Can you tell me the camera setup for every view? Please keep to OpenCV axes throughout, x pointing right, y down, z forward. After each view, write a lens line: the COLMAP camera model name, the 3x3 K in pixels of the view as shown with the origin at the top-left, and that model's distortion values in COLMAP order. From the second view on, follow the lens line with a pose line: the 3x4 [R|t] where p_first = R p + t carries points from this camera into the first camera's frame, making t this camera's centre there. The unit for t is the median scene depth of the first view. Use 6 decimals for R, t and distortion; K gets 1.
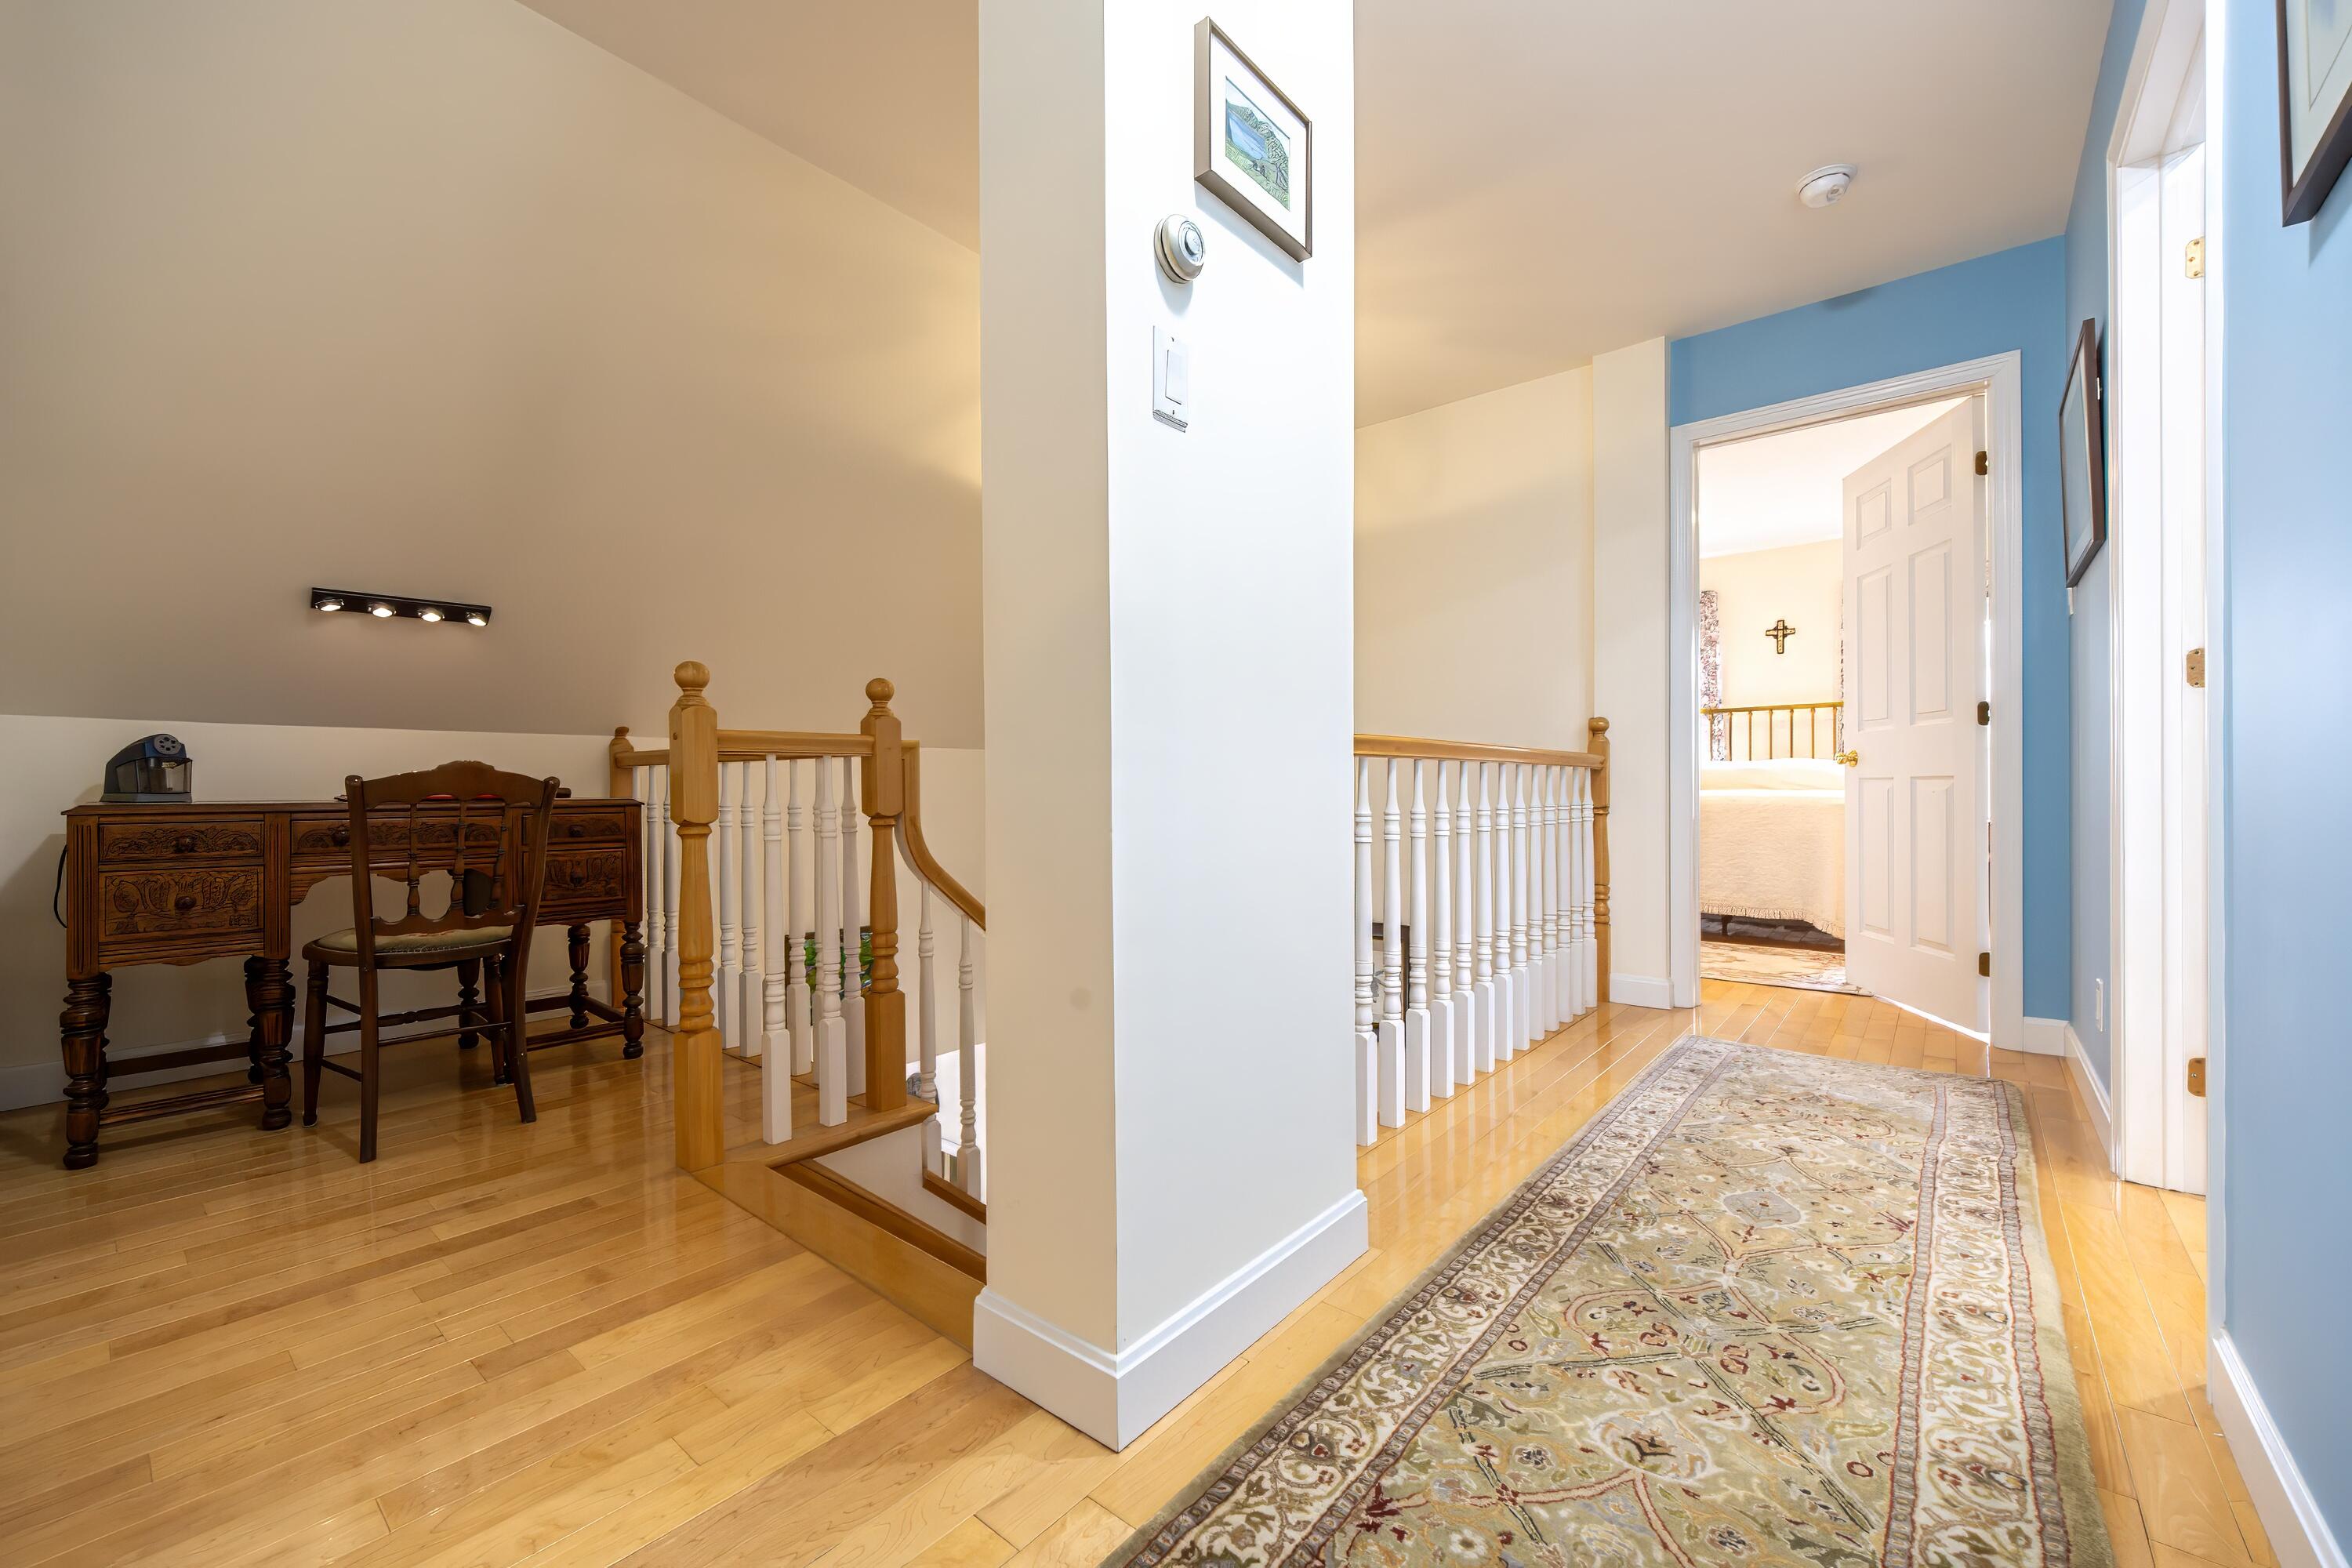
lens RADIAL K [[926.6, 0, 1176.0], [0, 926.6, 784.0], [0, 0, 1]] dist [-0.001823, -0.000385]
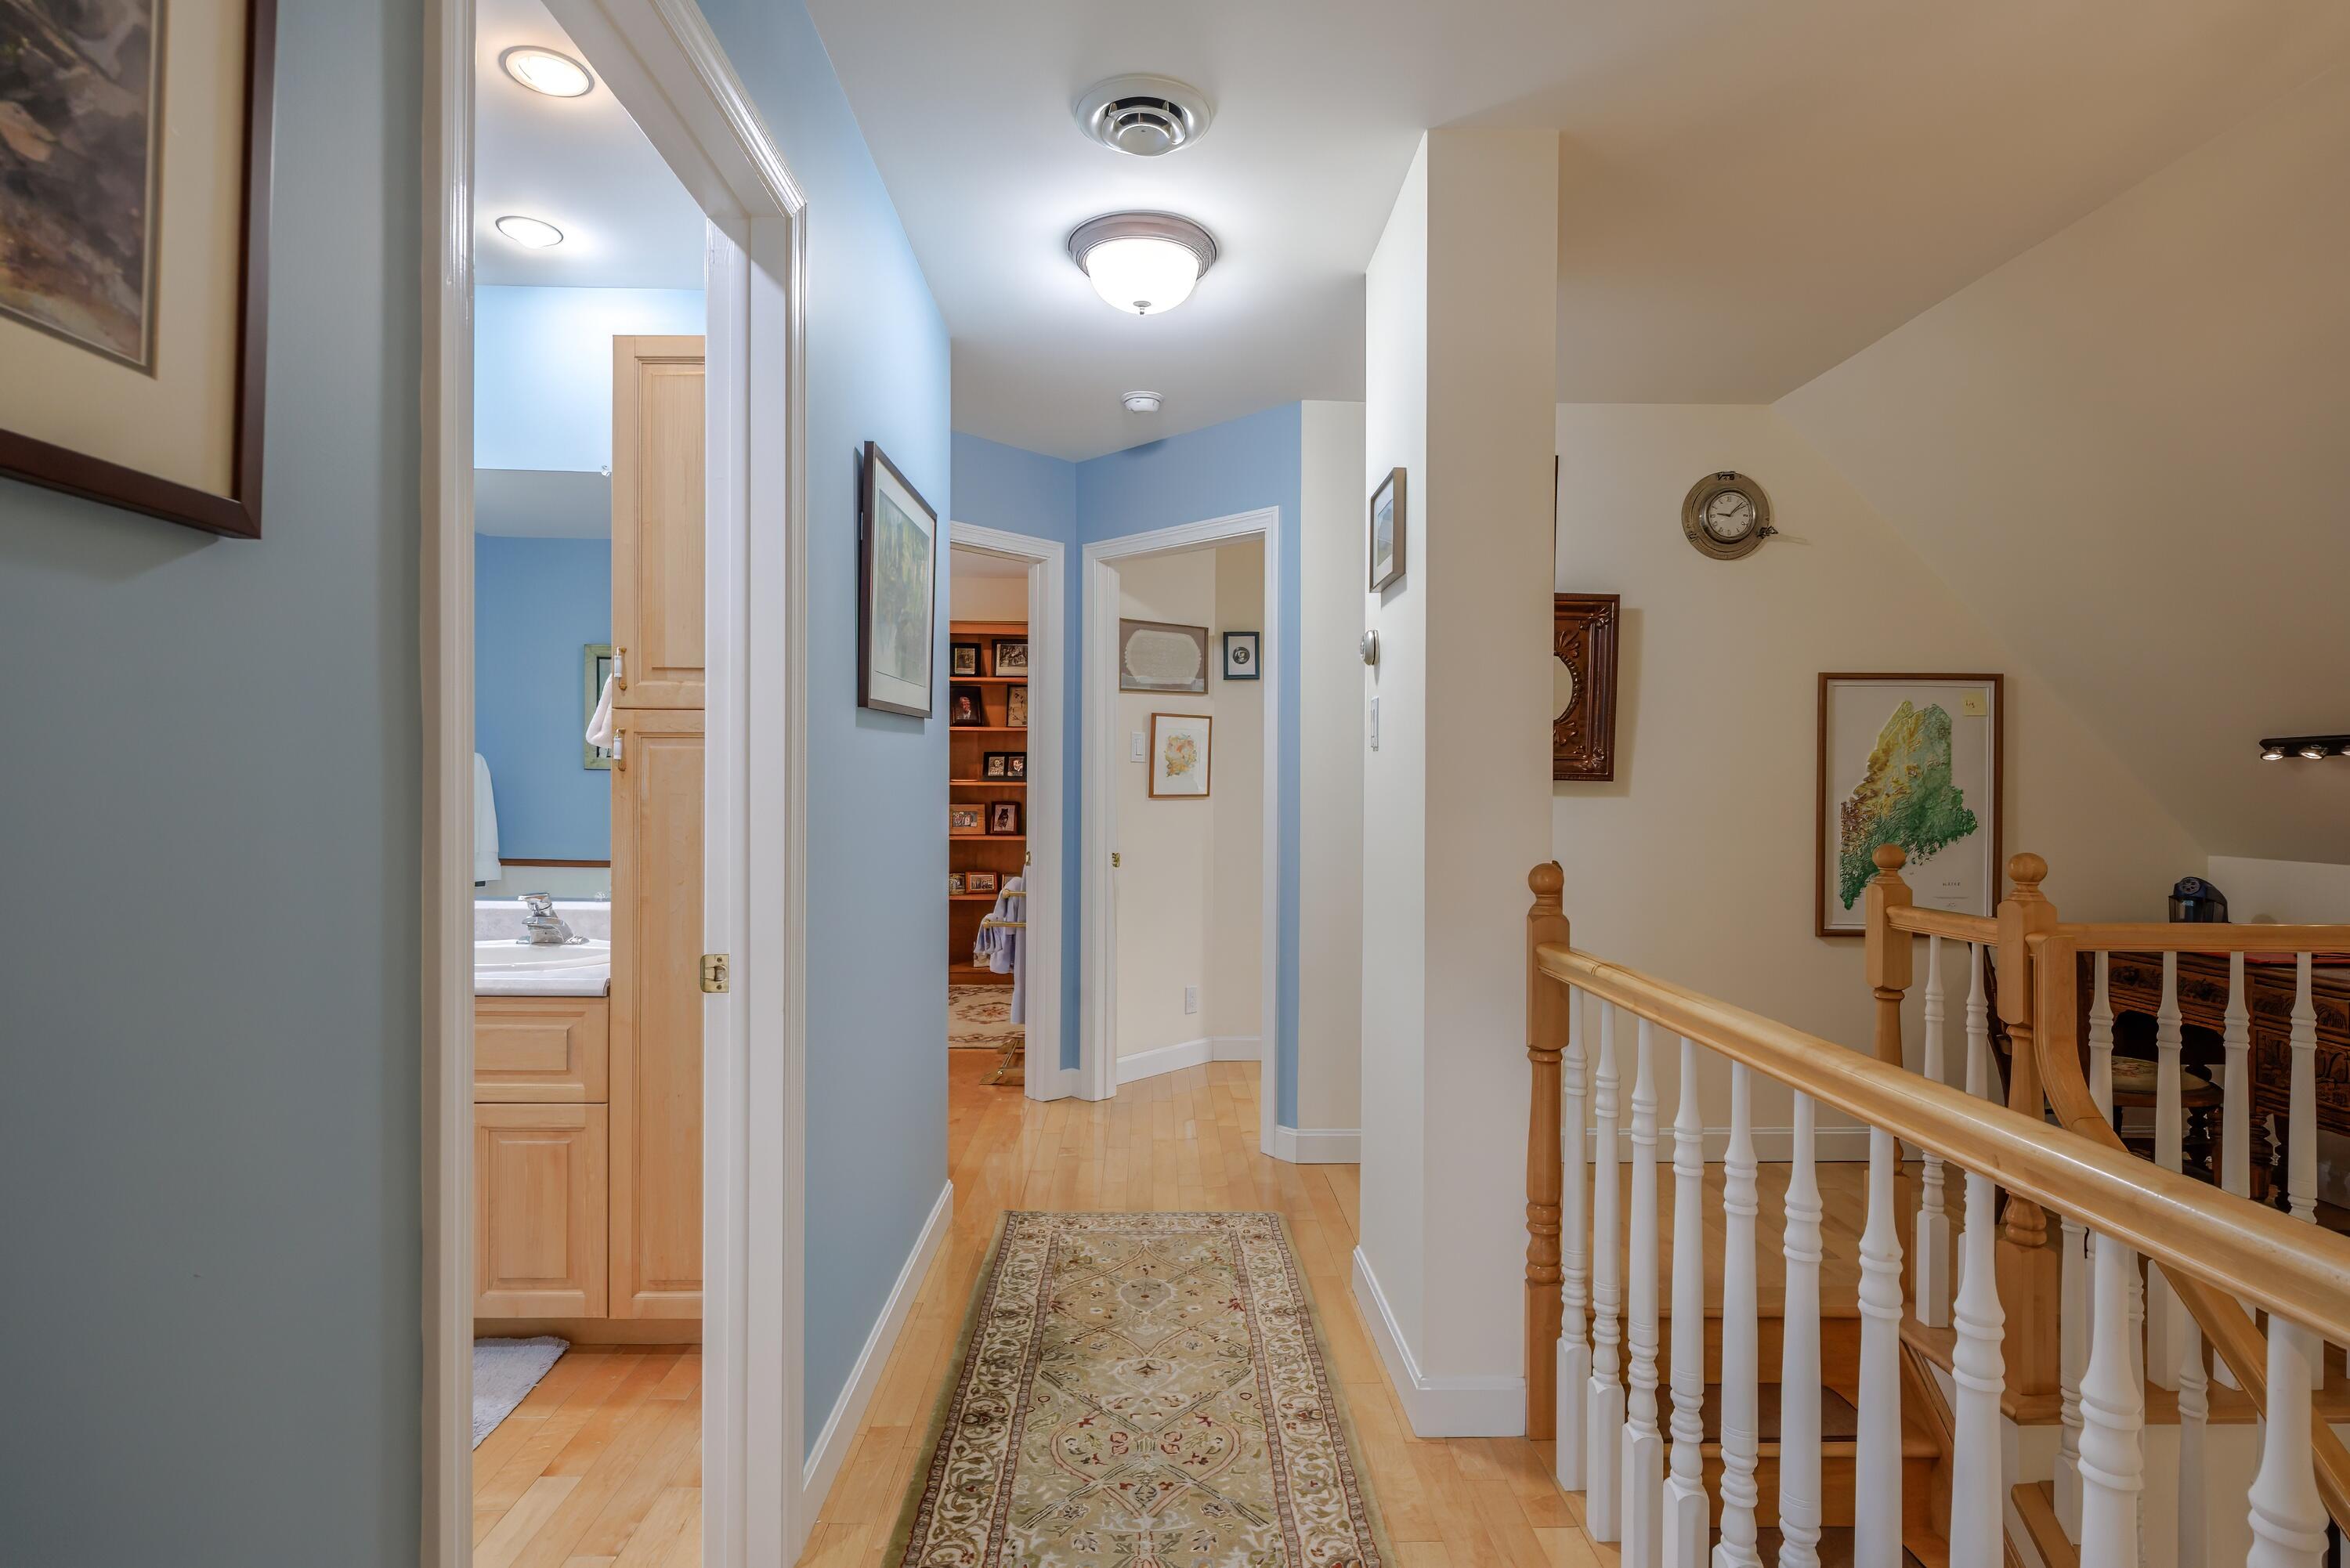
lens RADIAL K [[1145.2, 0, 1175.0], [0, 1145.2, 784.0], [0, 0, 1]] dist [-0.050844, 0.000013]
pose [[-0.750630, -0.004348, -0.660708, 1.353320], [-0.004024, 0.999990, -0.002009, -0.259336], [0.660710, 0.001151, -0.750640, 1.898402]]
